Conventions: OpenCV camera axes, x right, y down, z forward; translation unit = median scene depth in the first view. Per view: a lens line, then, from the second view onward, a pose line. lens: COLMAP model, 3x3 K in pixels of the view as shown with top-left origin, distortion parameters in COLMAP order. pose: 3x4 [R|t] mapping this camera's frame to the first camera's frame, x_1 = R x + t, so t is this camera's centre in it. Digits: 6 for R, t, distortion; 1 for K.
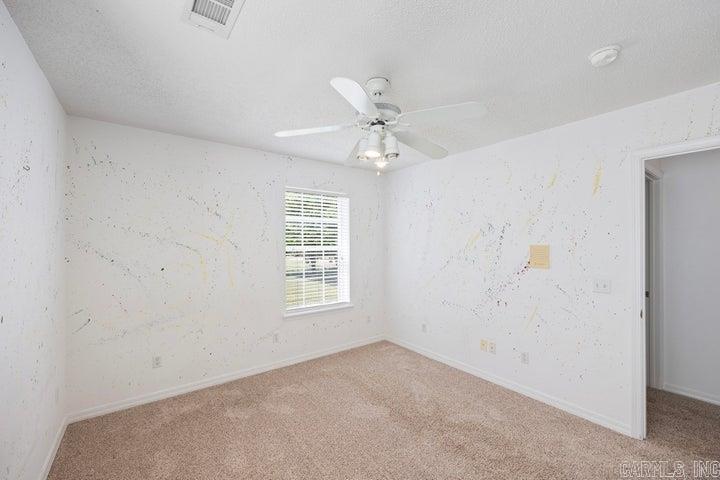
lens RADIAL K [[288.1, 0, 365.8], [0, 288.1, 242.1], [0, 0, 1]] dist [-0.000045, 0.000017]
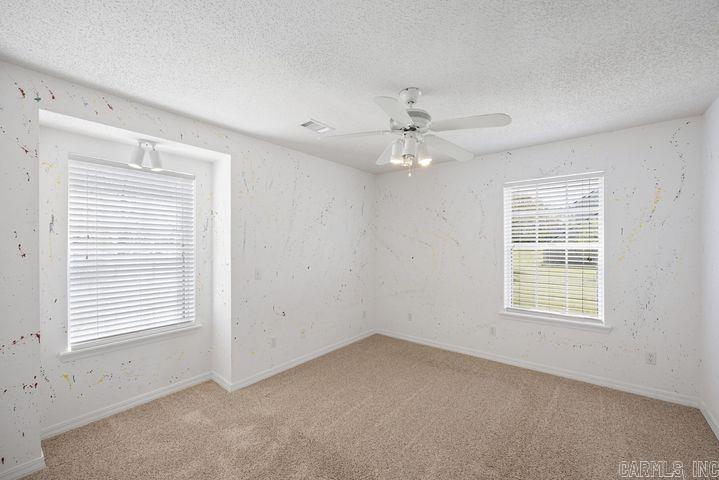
lens RADIAL K [[287.7, 0, 365.3], [0, 287.7, 242.1], [0, 0, 1]] dist [-0.000045, 0.000017]
pose [[0.251492, -0.010814, -0.967799, 0.582267], [0.003867, 0.999941, -0.010169, 0.020303], [0.967852, -0.001185, 0.251519, 0.293993]]
